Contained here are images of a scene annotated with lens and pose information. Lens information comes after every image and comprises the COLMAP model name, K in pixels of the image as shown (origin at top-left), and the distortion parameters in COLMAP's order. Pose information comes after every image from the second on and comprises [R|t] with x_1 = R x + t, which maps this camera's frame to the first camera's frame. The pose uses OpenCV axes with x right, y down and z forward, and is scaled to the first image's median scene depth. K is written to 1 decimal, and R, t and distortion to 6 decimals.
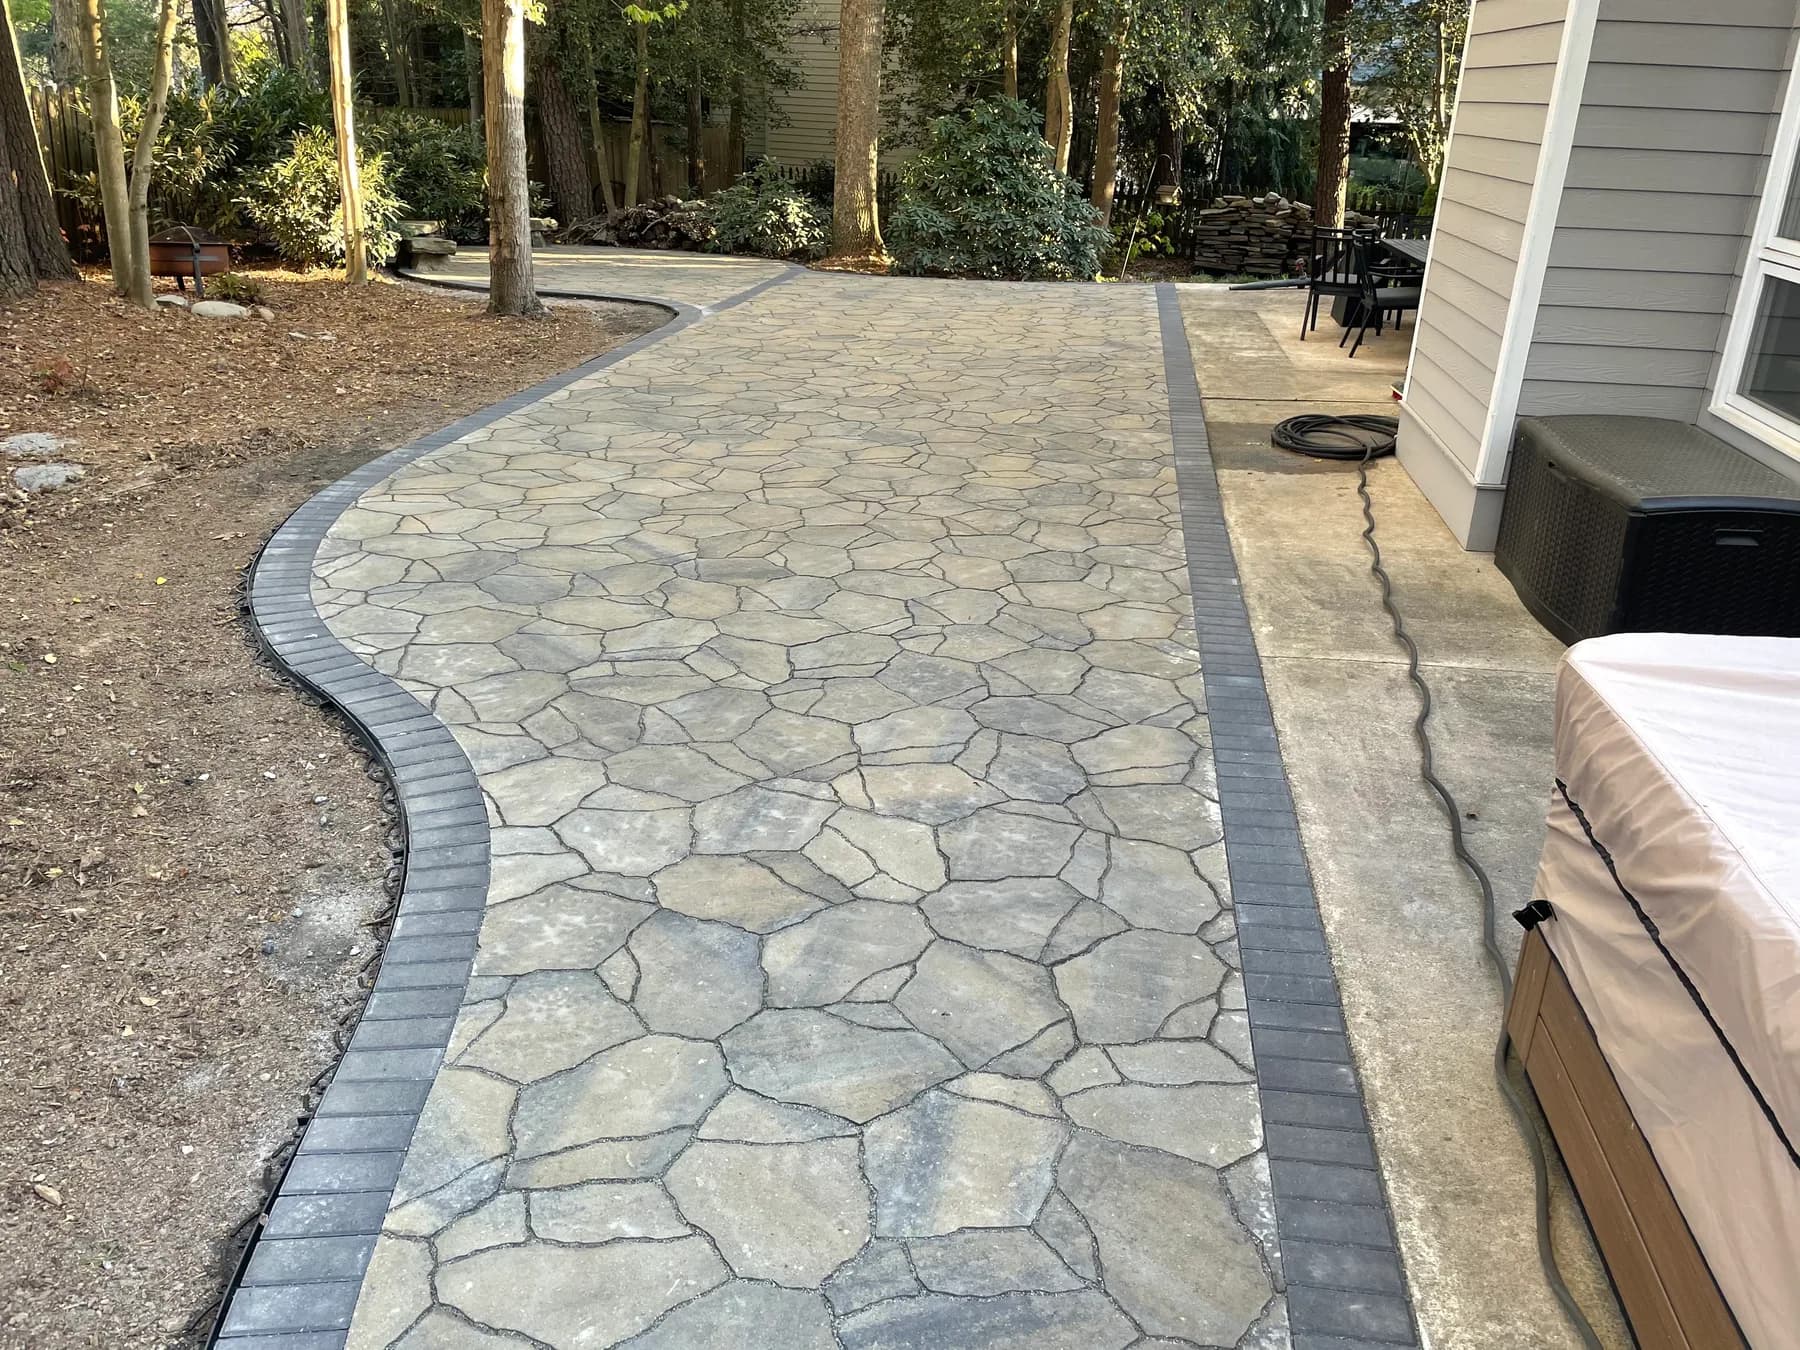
lens RADIAL K [[1385.9, 0, 900.0], [0, 1385.9, 675.0], [0, 0, 1]] dist [0.077229, -0.098578]
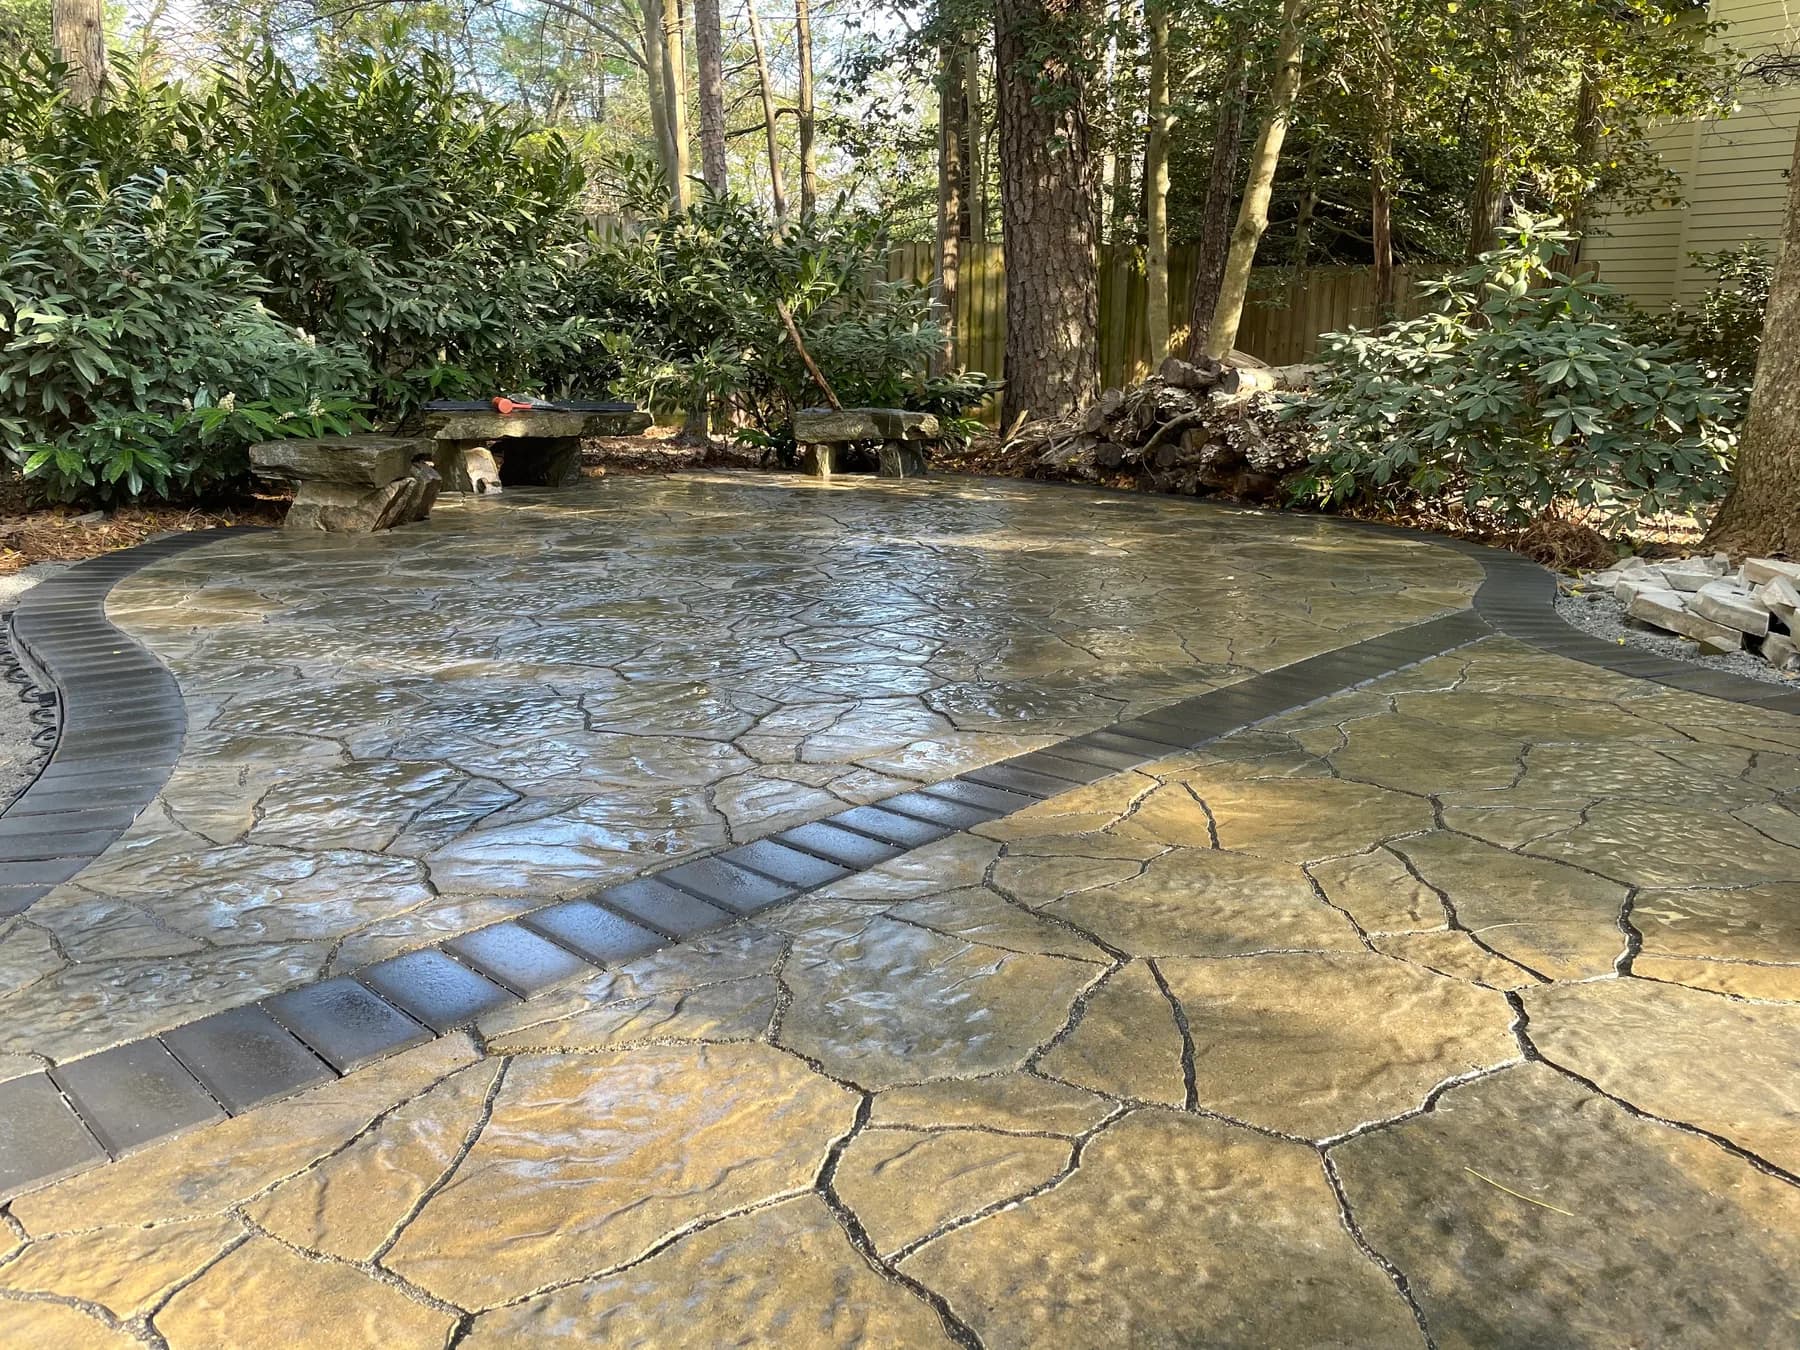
lens RADIAL K [[1385.9, 0, 900.0], [0, 1385.9, 675.0], [0, 0, 1]] dist [0.077229, -0.098578]
pose [[0.824546, 0.119347, -0.553064, -0.026809], [-0.200417, 0.975729, -0.088239, -0.227821], [0.529110, 0.183600, 0.828453, 0.720303]]
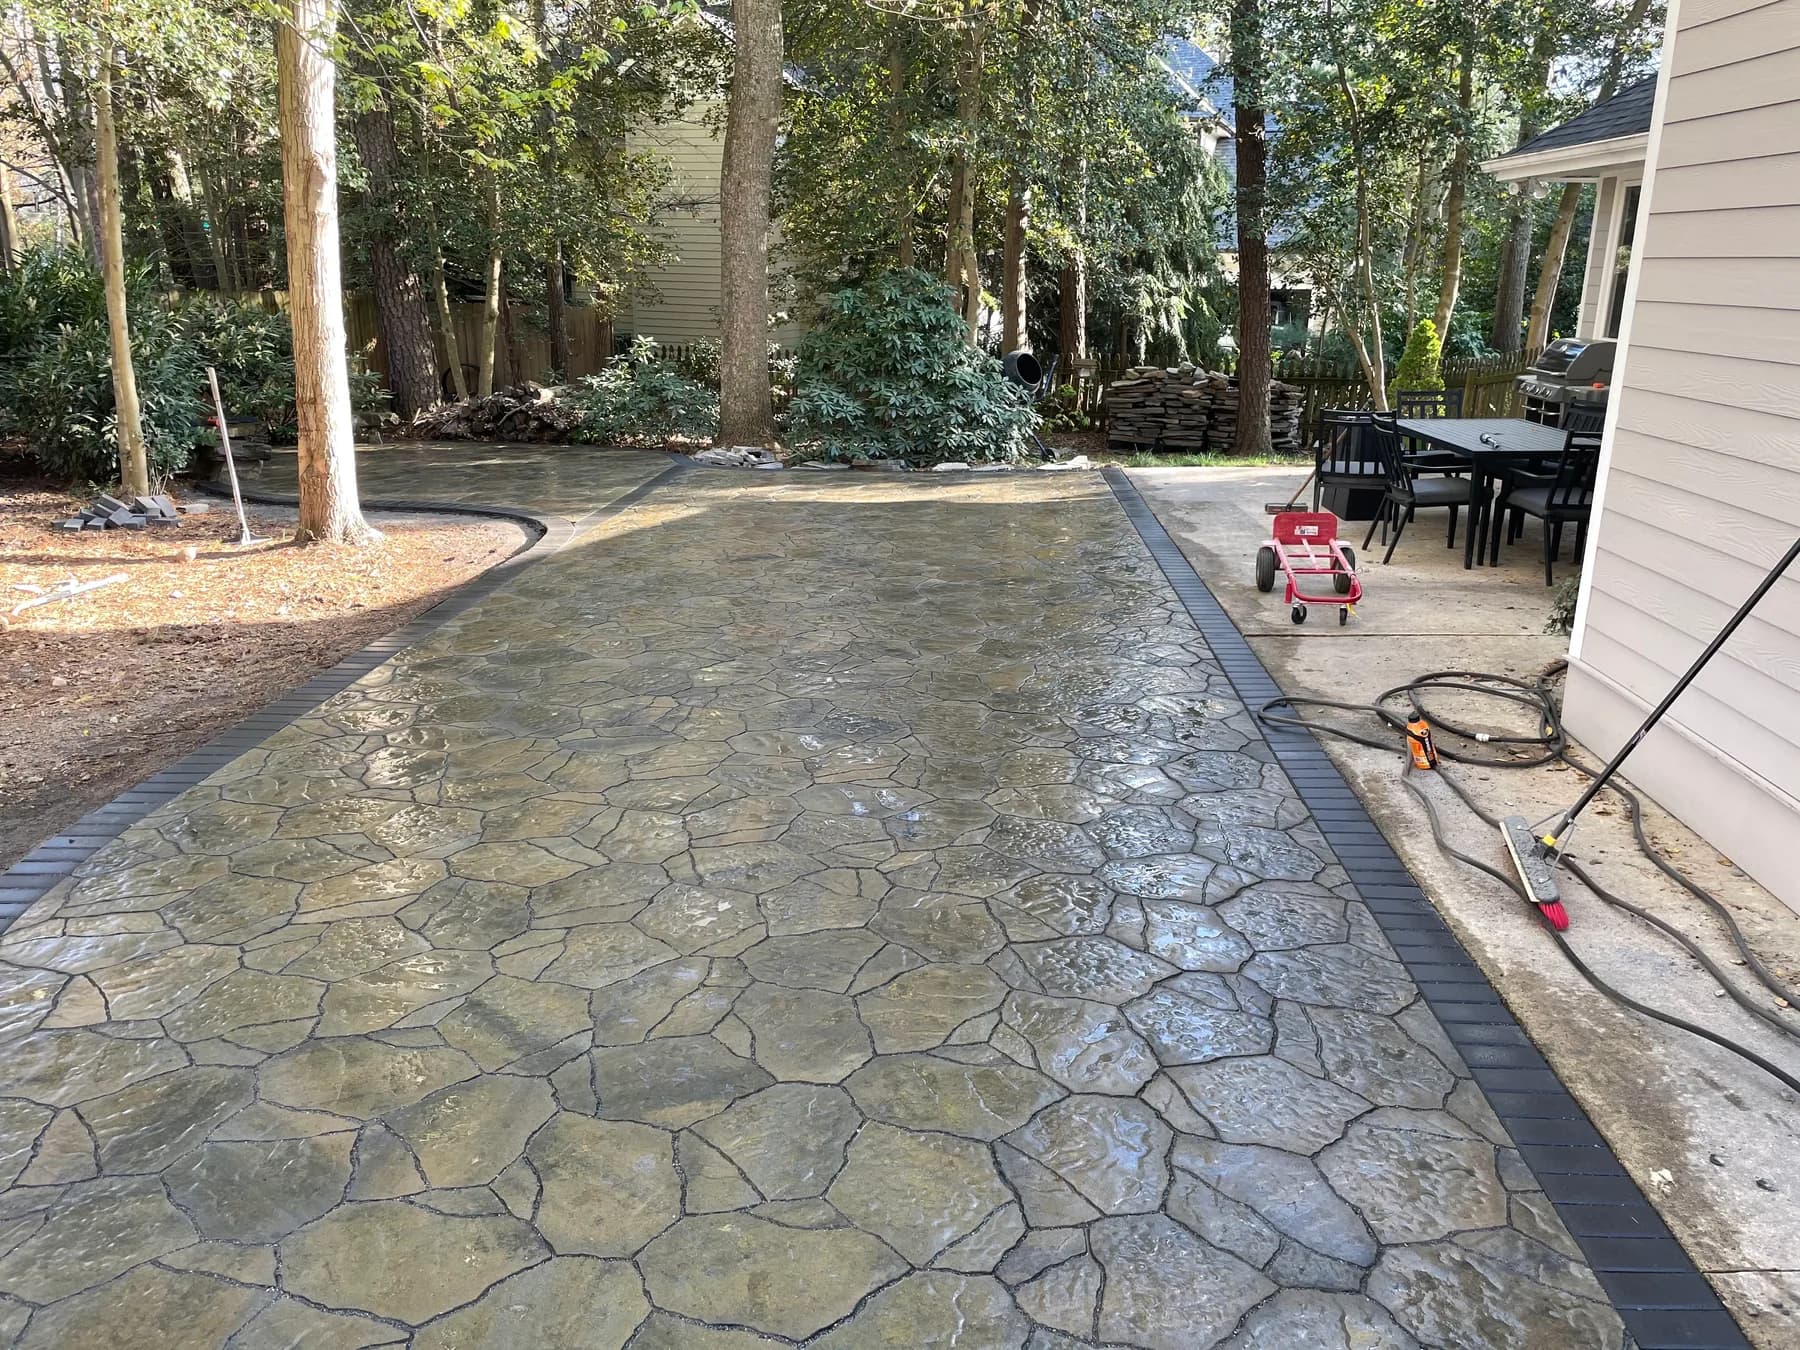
lens RADIAL K [[1385.9, 0, 900.0], [0, 1385.9, 675.0], [0, 0, 1]] dist [0.077229, -0.098578]
pose [[0.994882, -0.043991, 0.090964, -0.023339], [0.053675, 0.992819, -0.106912, -0.057986], [-0.085608, 0.111247, 0.990099, 0.142587]]
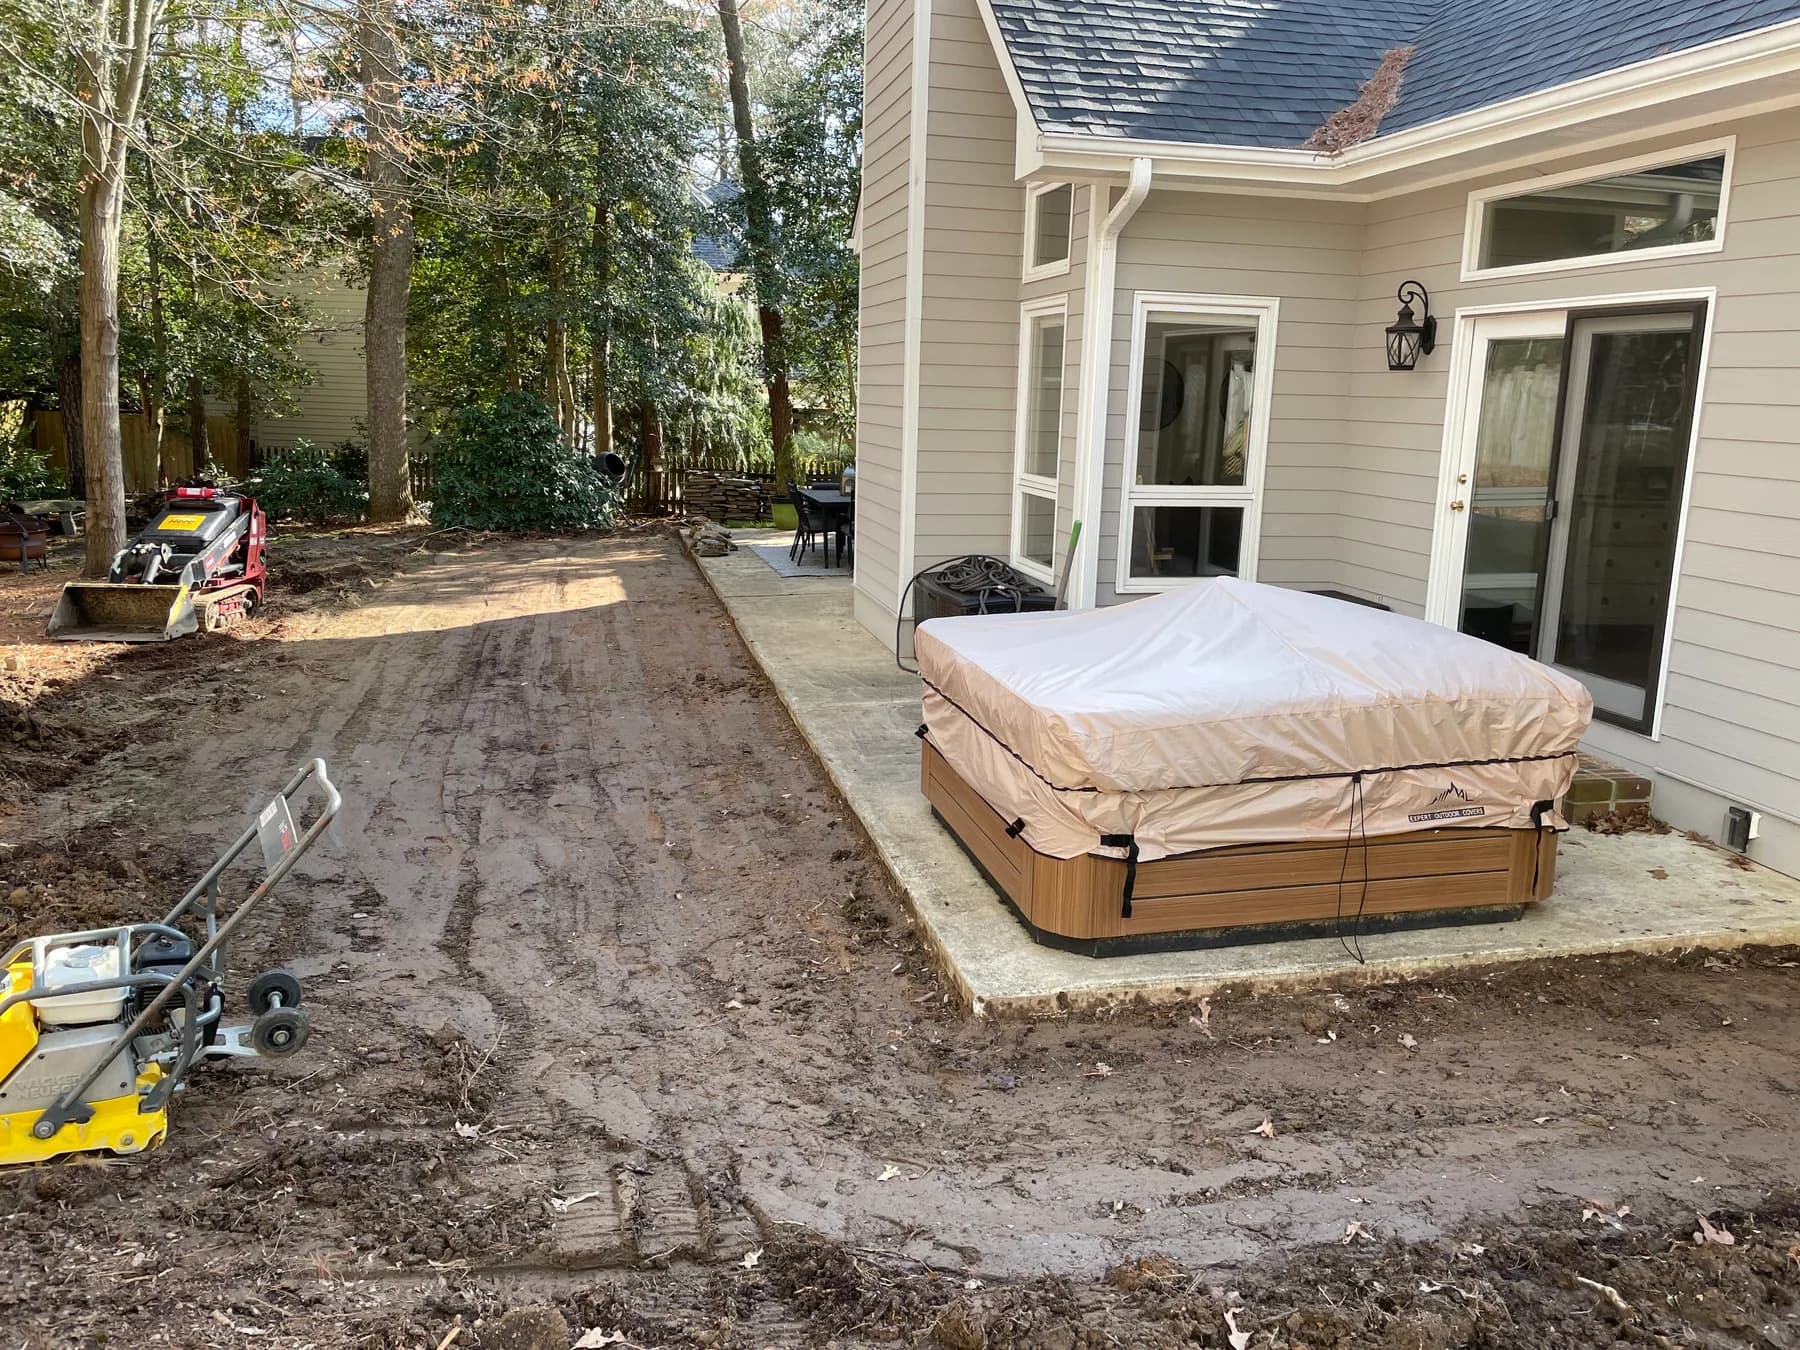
lens RADIAL K [[1385.9, 0, 900.0], [0, 1385.9, 675.0], [0, 0, 1]] dist [0.077229, -0.098578]
pose [[0.932918, -0.079061, 0.351302, -0.060413], [0.142003, 0.977311, -0.157158, 0.064672], [-0.330906, 0.196502, 0.922978, -0.177237]]
